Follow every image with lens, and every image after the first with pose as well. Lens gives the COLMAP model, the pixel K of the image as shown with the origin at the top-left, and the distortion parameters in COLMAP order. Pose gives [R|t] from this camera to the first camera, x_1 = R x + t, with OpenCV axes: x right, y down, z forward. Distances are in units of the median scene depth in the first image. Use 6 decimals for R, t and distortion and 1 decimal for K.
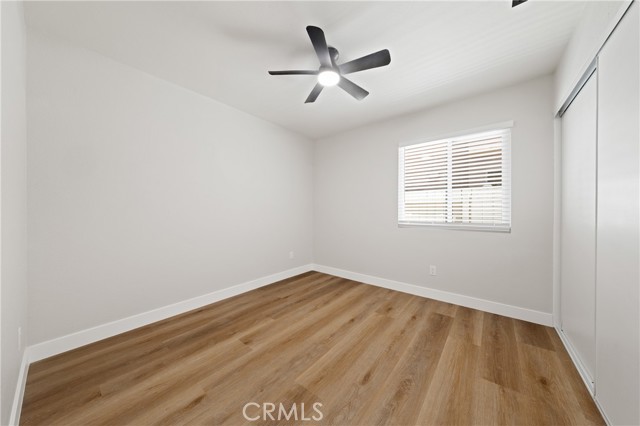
lens RADIAL K [[214.6, 0, 319.5], [0, 214.6, 213.0], [0, 0, 1]] dist [0.018669, -0.000099]
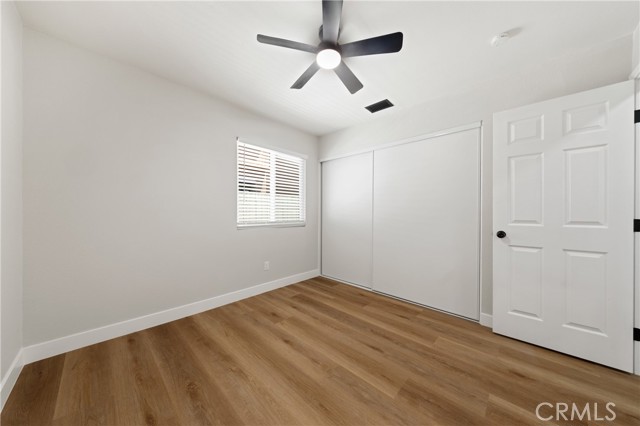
lens RADIAL K [[214.6, 0, 319.8], [0, 214.6, 213.6], [0, 0, 1]] dist [0.018669, -0.000099]
pose [[0.086625, -0.012023, 0.996168, -0.626382], [-0.001084, 0.999925, 0.012162, -0.017916], [-0.996240, -0.002134, 0.086606, 0.730043]]
